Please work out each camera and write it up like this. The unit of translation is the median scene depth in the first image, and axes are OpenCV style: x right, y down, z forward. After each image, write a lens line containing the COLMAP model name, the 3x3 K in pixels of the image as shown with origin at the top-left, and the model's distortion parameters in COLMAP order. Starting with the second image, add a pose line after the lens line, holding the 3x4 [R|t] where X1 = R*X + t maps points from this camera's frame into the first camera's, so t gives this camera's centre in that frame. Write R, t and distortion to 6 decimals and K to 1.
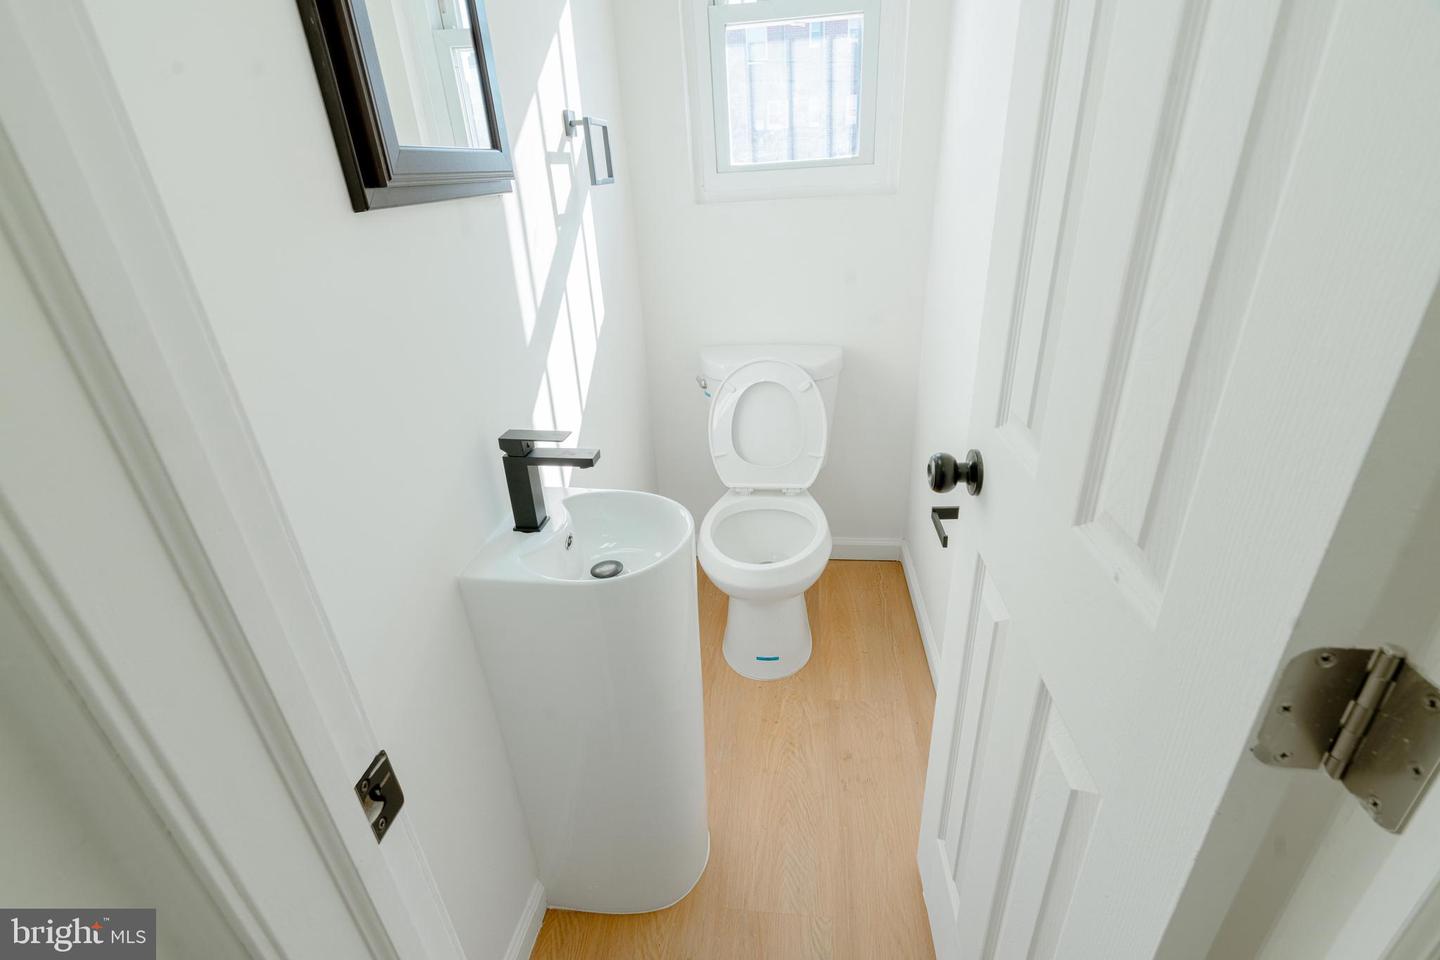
lens RADIAL K [[633.7, 0, 720.0], [0, 633.7, 480.0], [0, 0, 1]] dist [-0.015030, 0.000020]
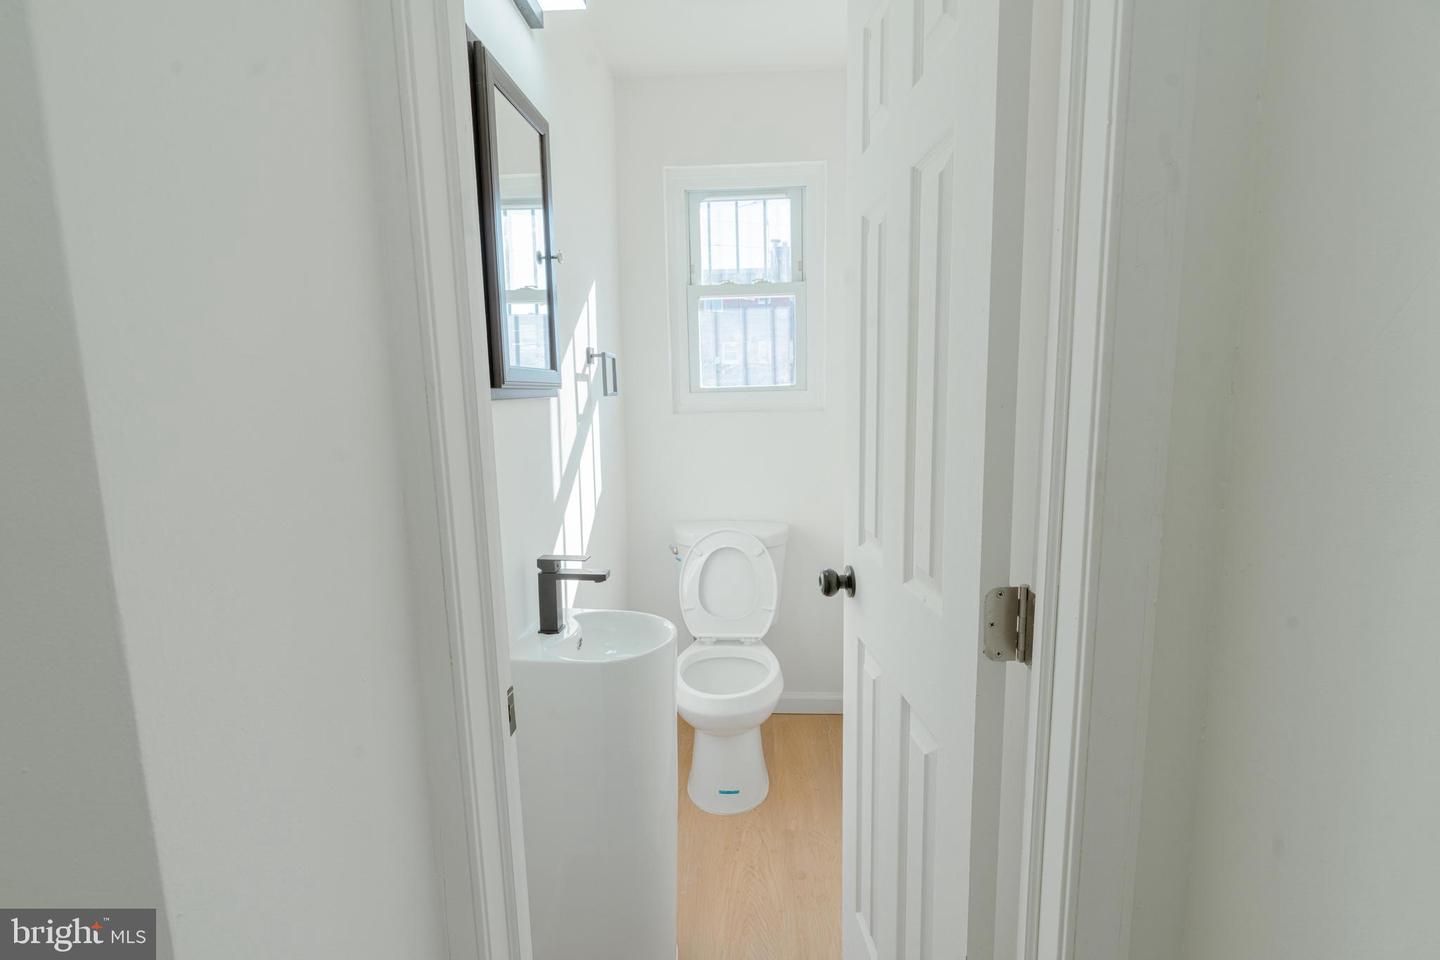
lens RADIAL K [[633.7, 0, 720.0], [0, 633.7, 480.0], [0, 0, 1]] dist [-0.015030, 0.000020]
pose [[0.997382, 0.025436, 0.067689, -0.029692], [-0.002578, 0.948003, -0.318252, 0.119009], [-0.072264, 0.317244, 0.945587, -0.218615]]
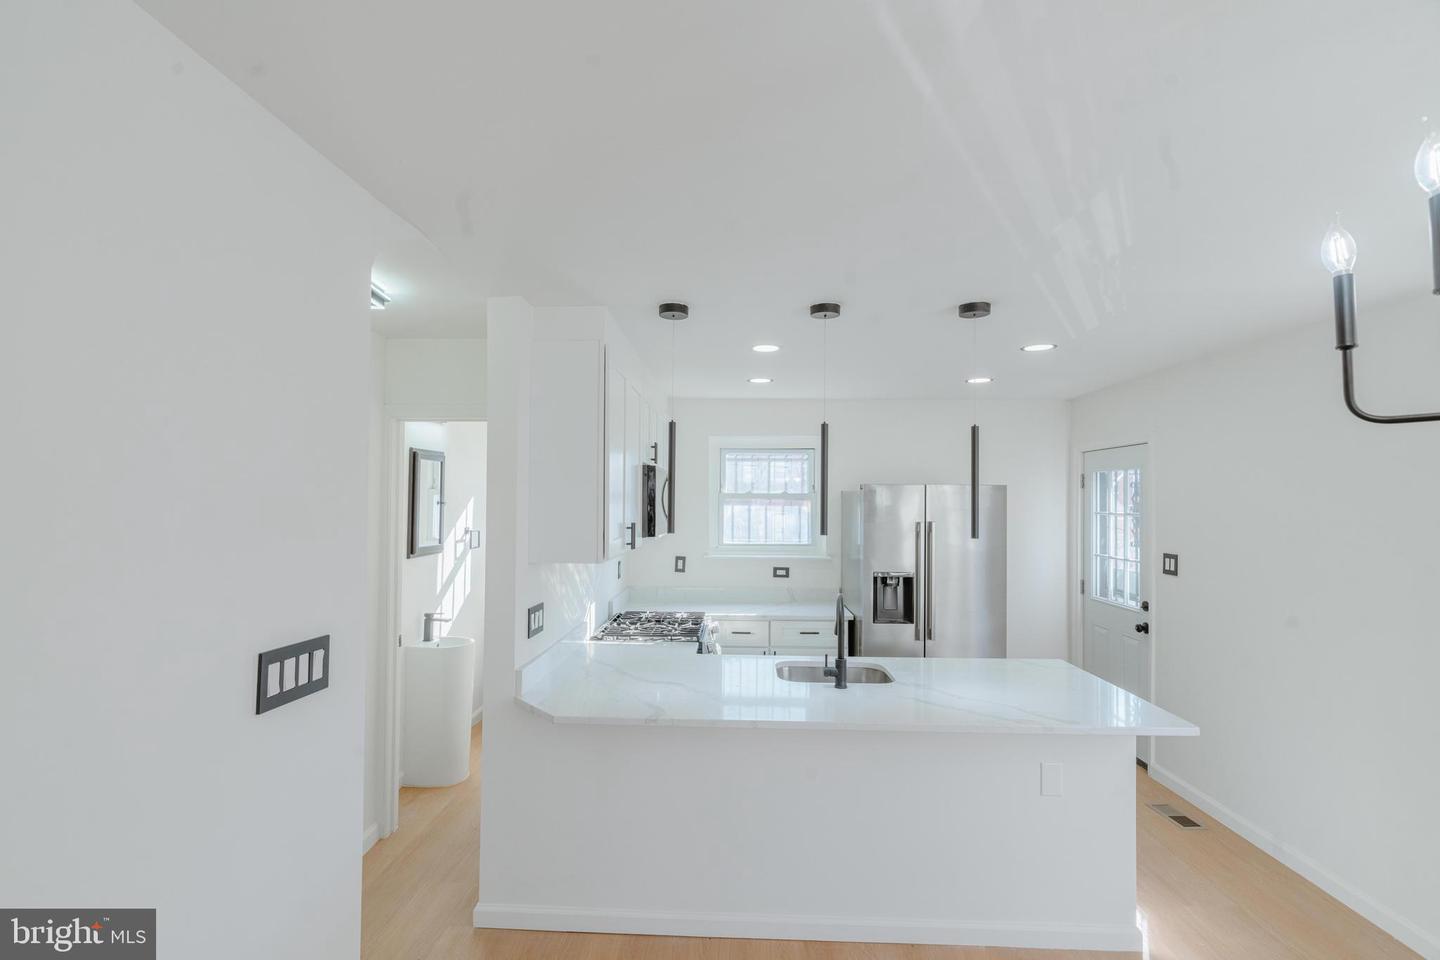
lens RADIAL K [[633.7, 0, 720.0], [0, 633.7, 480.0], [0, 0, 1]] dist [-0.015030, 0.000020]
pose [[0.993644, 0.061006, 0.094602, 0.584305], [-0.007981, 0.876470, -0.481390, 0.604968], [-0.112284, 0.477576, 0.871386, -1.676747]]
